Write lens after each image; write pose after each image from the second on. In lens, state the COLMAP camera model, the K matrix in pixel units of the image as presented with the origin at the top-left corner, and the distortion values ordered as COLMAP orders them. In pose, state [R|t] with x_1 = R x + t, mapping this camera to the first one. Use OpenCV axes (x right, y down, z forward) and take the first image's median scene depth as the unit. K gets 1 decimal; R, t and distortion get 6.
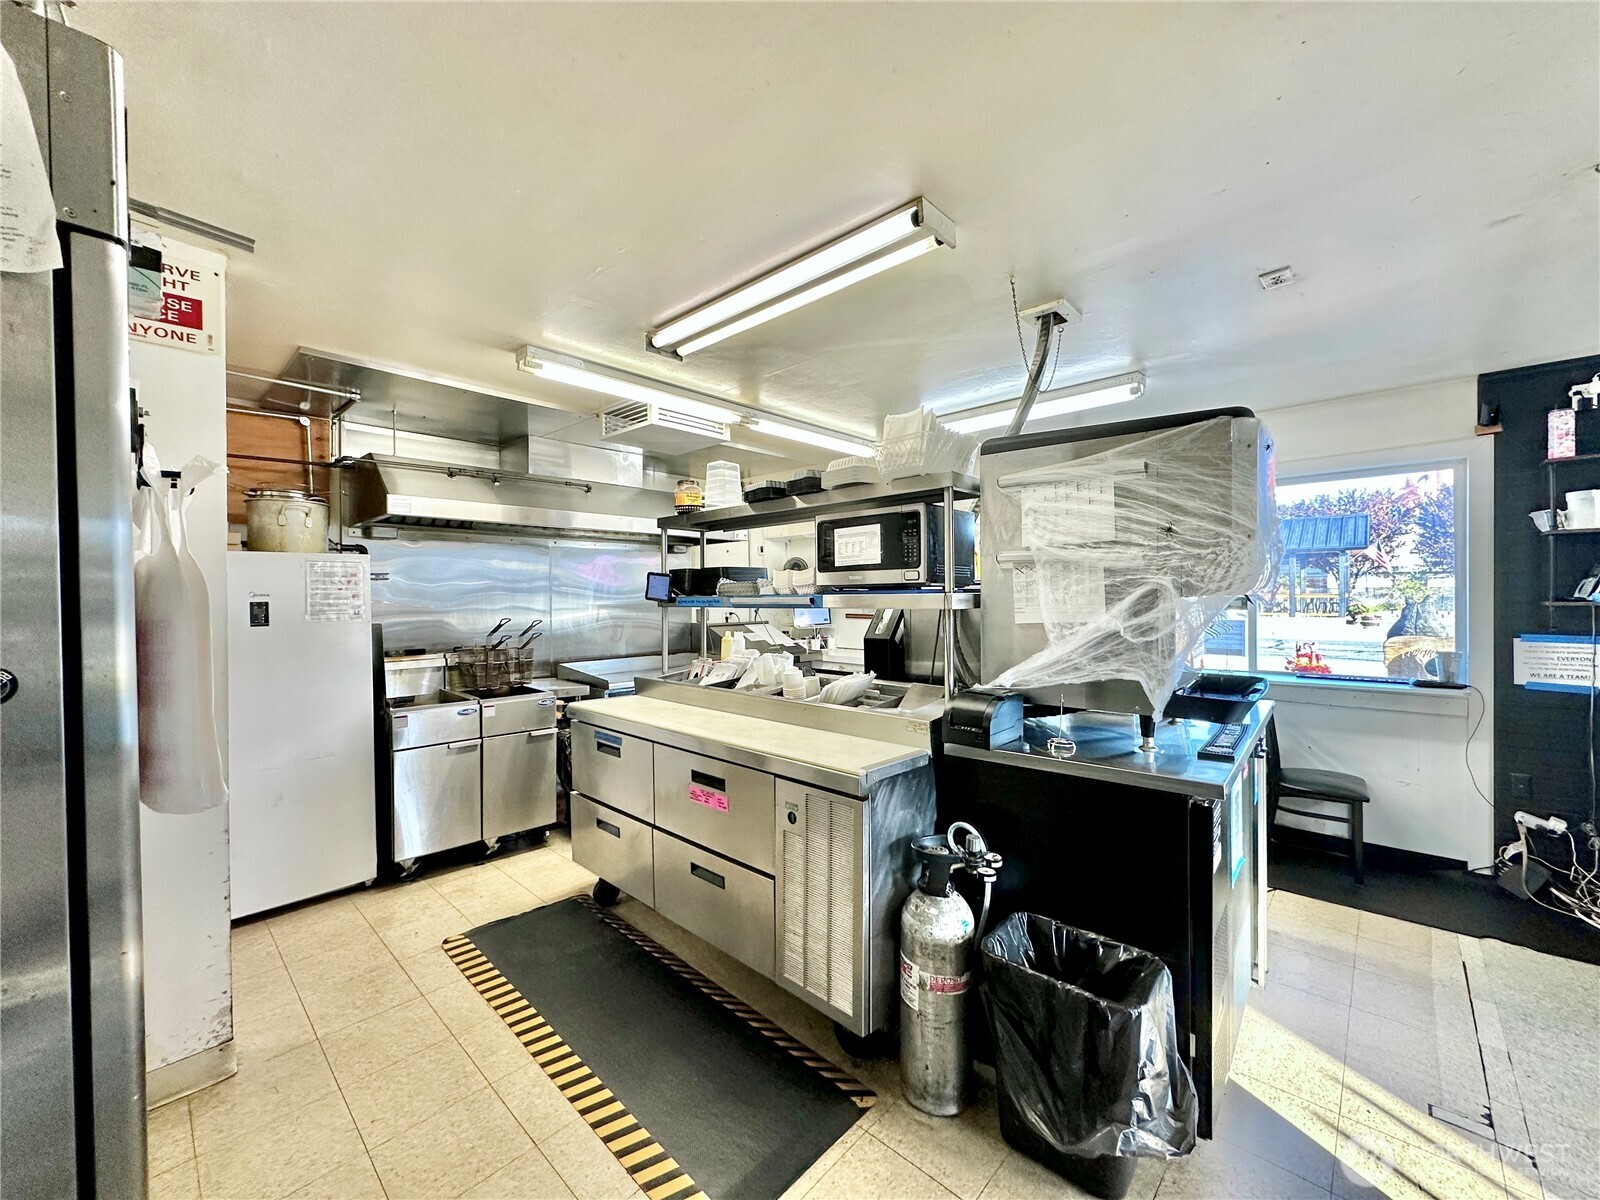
lens RADIAL K [[633.9, 0, 804.7], [0, 633.9, 598.7], [0, 0, 1]] dist [-0.002424, -0.000243]
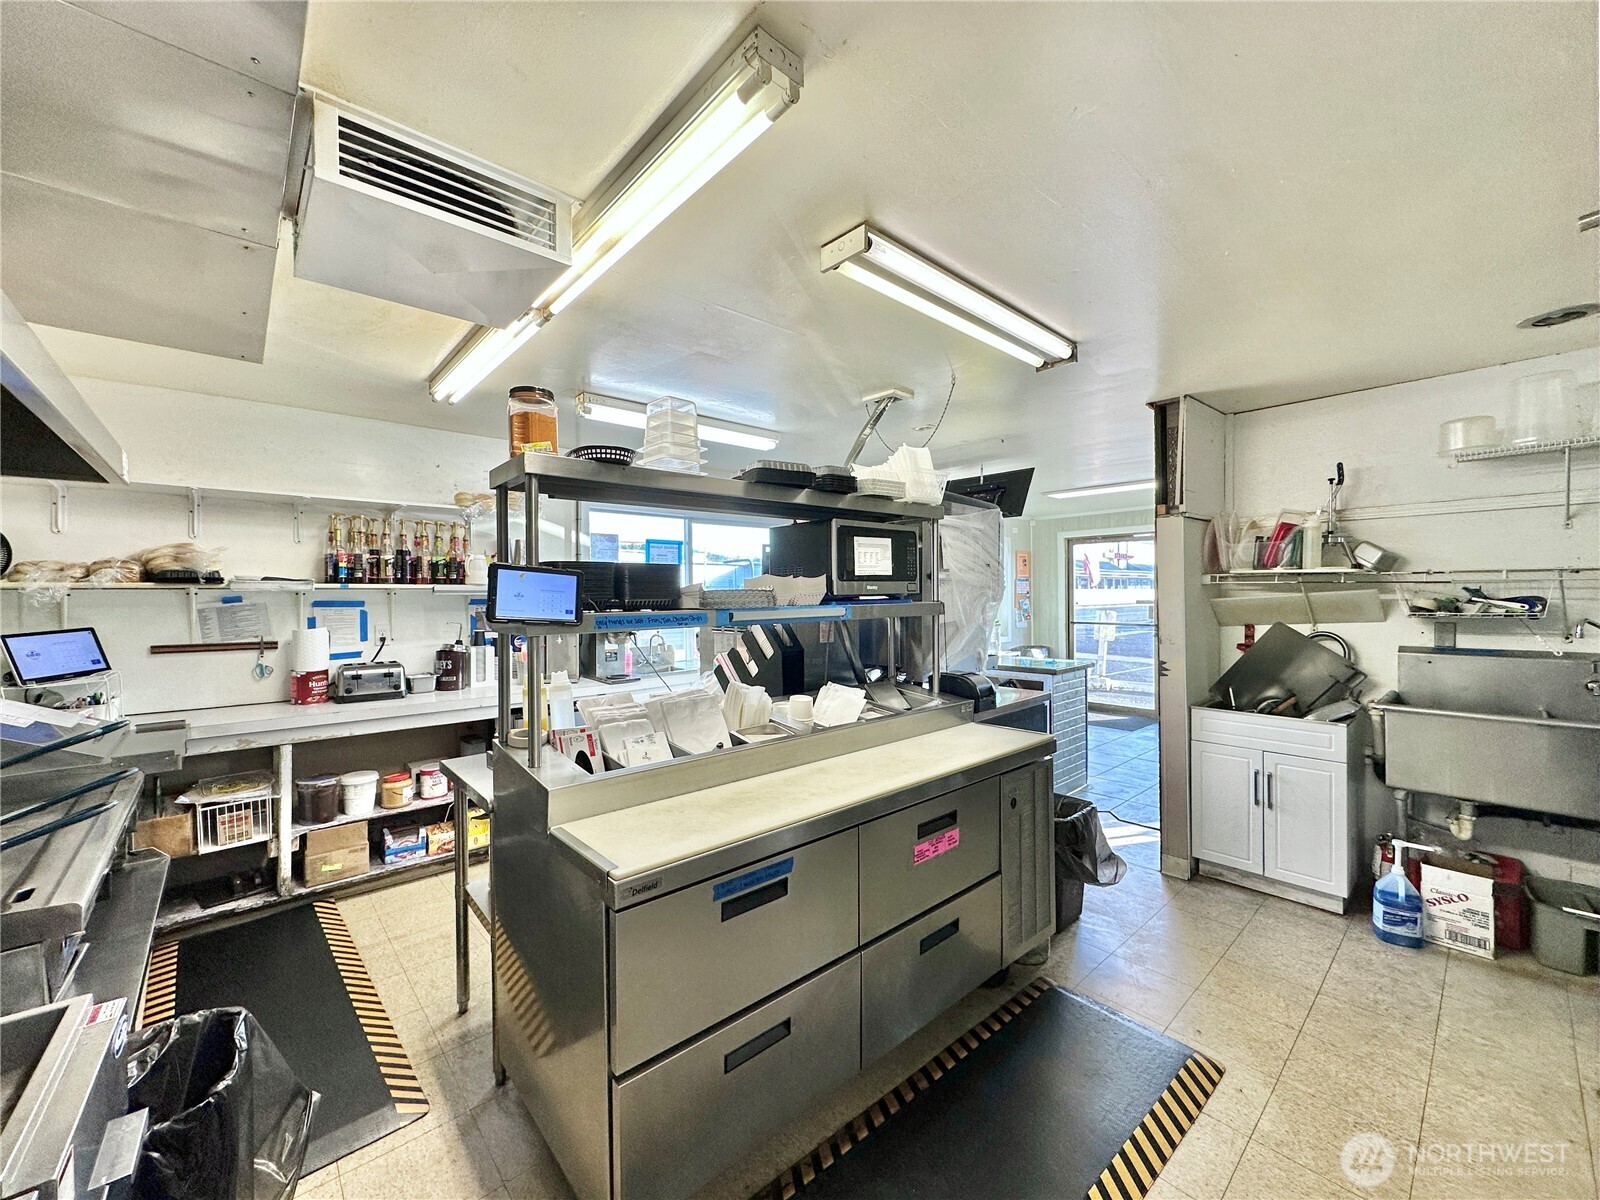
lens RADIAL K [[633.9, 0, 804.7], [0, 633.9, 598.7], [0, 0, 1]] dist [-0.002424, -0.000243]
pose [[0.084795, 0.000451, 0.996398, -0.964896], [0.015234, 0.999882, -0.001749, -0.015678], [-0.996282, 0.015327, 0.084778, 1.048392]]
